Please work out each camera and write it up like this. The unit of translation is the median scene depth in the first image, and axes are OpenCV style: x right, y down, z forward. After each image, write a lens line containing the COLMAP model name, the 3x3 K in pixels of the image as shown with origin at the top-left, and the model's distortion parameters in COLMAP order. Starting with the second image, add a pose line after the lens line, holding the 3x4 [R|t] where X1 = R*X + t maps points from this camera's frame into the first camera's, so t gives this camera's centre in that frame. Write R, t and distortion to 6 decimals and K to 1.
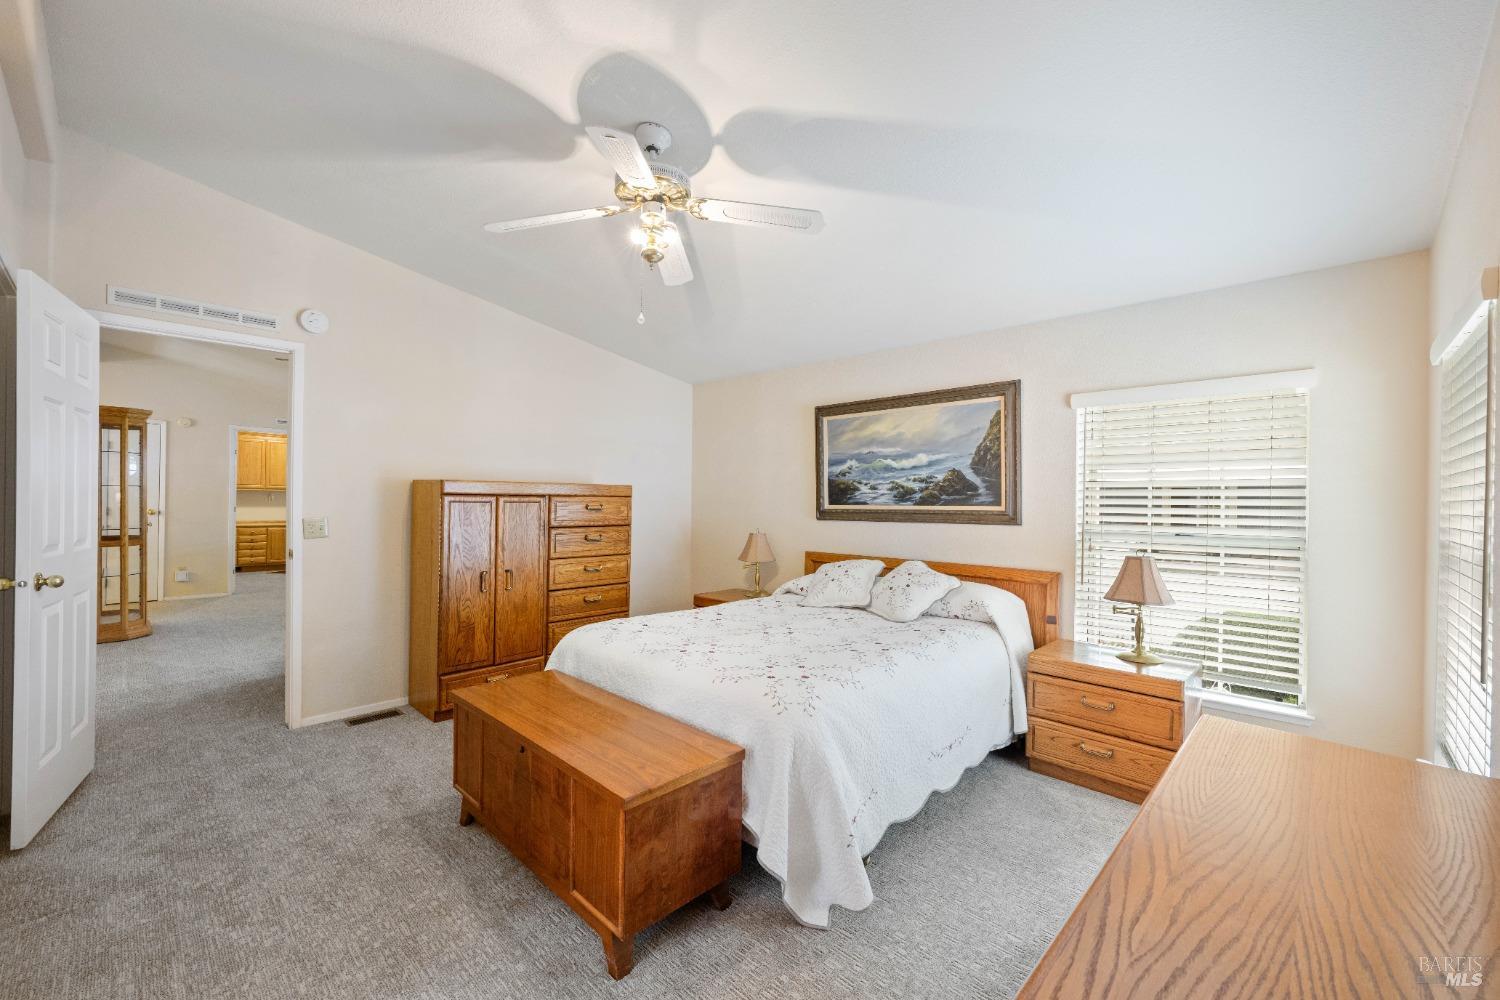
lens RADIAL K [[593.8, 0, 741.3], [0, 593.8, 501.8], [0, 0, 1]] dist [0.000660, -0.000035]
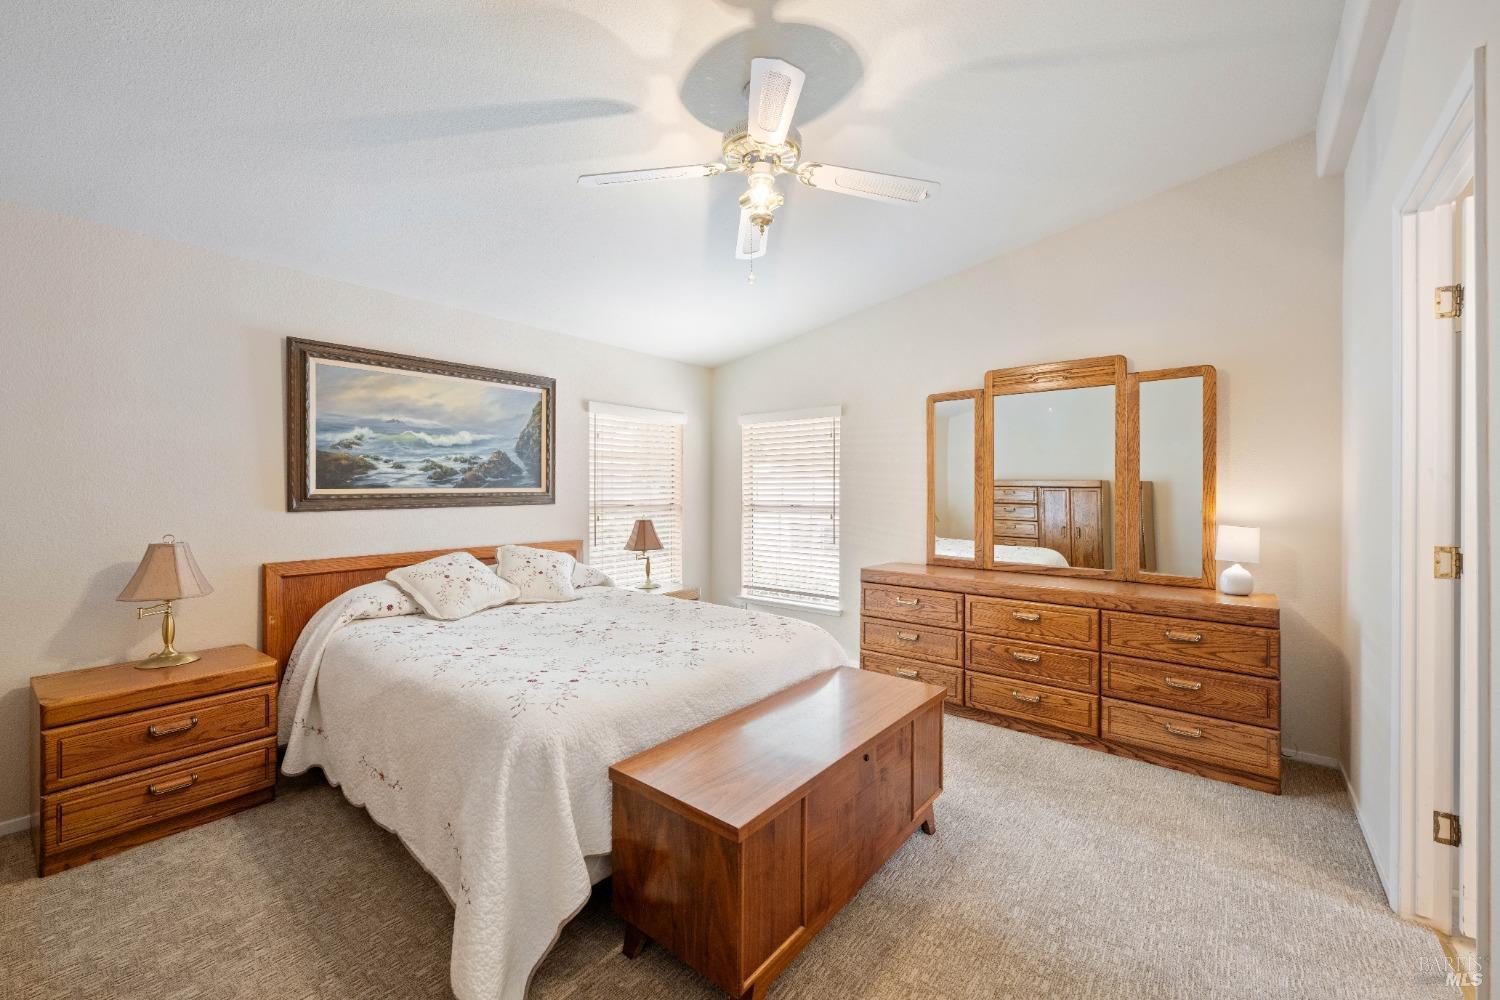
lens RADIAL K [[593.8, 0, 739.7], [0, 593.8, 488.5], [0, 0, 1]] dist [0.000660, -0.000035]
pose [[-0.064219, -0.006378, 0.997915, -0.631199], [0.001131, 0.999978, 0.006464, 0.001592], [-0.997935, 0.001544, -0.064211, 0.629726]]
